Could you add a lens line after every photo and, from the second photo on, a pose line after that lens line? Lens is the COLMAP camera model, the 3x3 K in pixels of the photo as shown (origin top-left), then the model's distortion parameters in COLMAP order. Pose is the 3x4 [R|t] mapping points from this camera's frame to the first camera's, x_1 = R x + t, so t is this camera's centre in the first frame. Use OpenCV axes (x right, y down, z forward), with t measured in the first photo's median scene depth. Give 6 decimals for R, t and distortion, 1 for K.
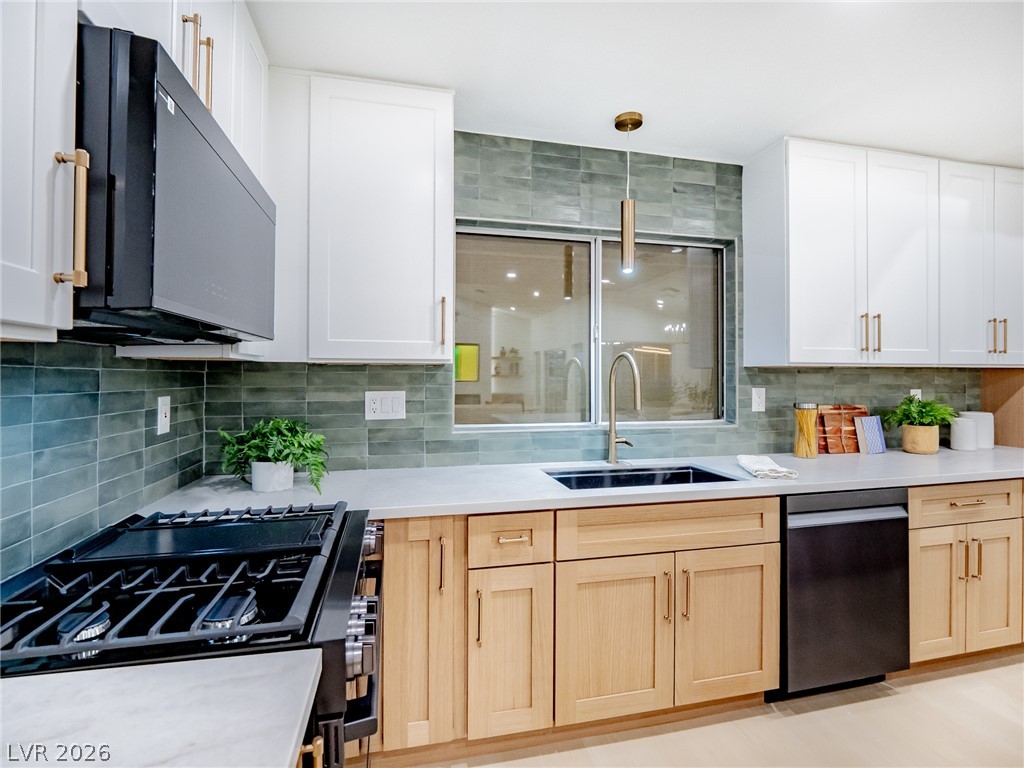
lens RADIAL K [[498.9, 0, 515.0], [0, 498.9, 374.3], [0, 0, 1]] dist [0.001708, -0.014597]
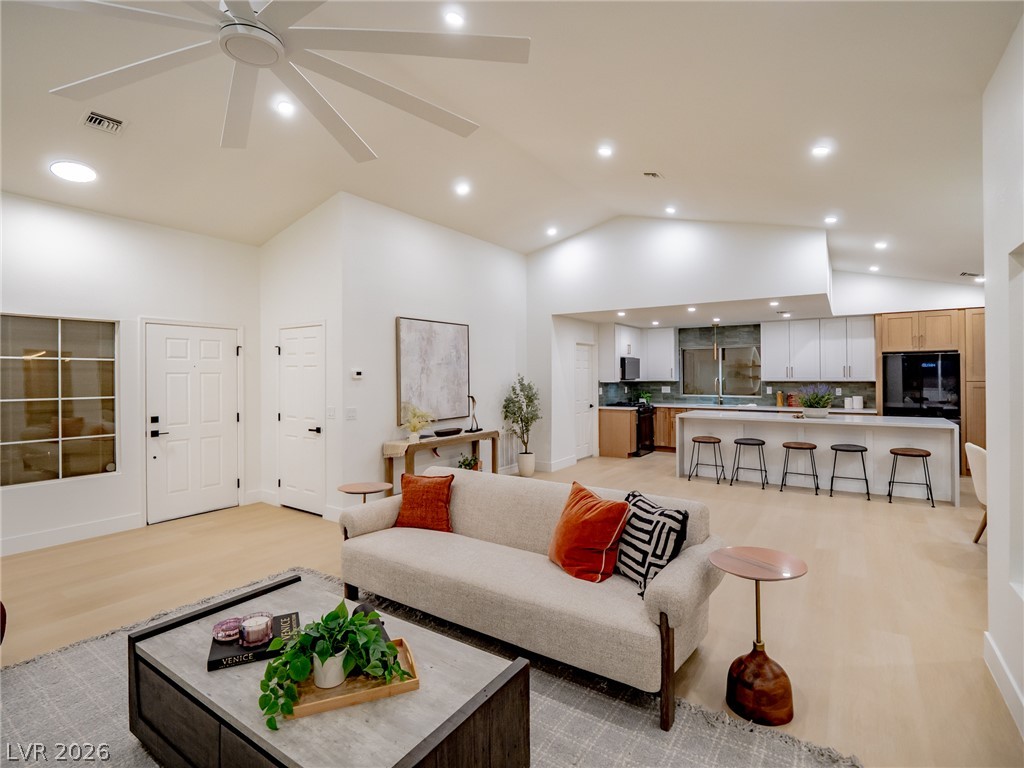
lens RADIAL K [[498.9, 0, 515.0], [0, 498.9, 374.3], [0, 0, 1]] dist [0.001708, -0.014597]
pose [[0.676951, -0.006949, -0.735995, 1.935736], [0.010333, 0.999947, 0.000063, -0.083857], [0.735955, -0.007648, 0.676987, -2.789612]]
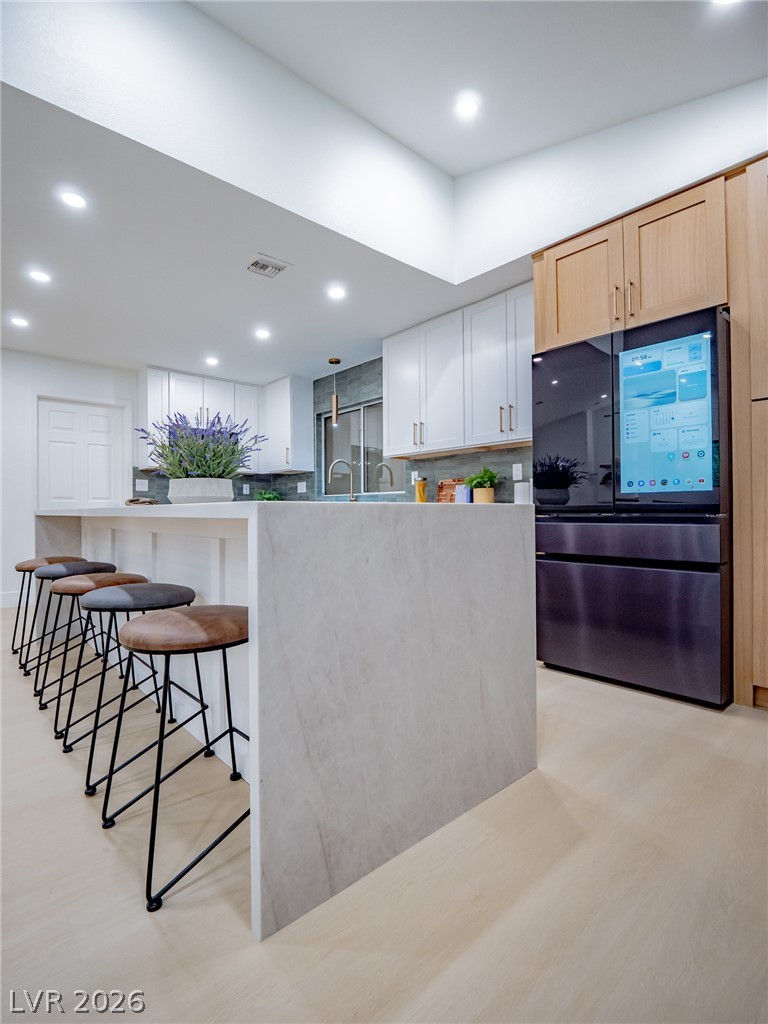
lens RADIAL K [[501.3, 0, 368.2], [0, 501.3, 513.4], [0, 0, 1]] dist [0.000324, -0.010292]
pose [[0.460020, -0.002468, -0.887905, 2.070070], [0.010358, 0.999943, 0.002587, 0.176899], [0.887848, -0.010387, 0.460020, 0.040340]]
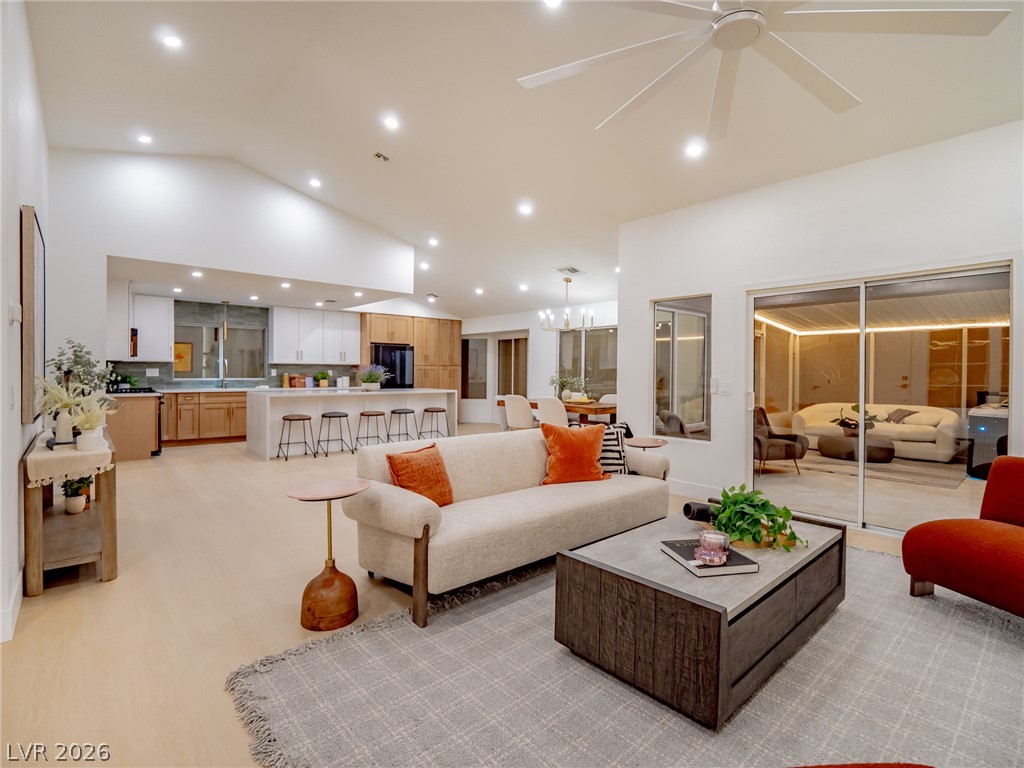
lens RADIAL K [[498.9, 0, 515.0], [0, 498.9, 374.3], [0, 0, 1]] dist [0.001708, -0.014597]
pose [[0.883090, 0.002227, 0.469199, 0.349669], [-0.007397, 0.999931, 0.009175, 0.017792], [-0.469146, -0.011573, 0.883045, -3.162874]]
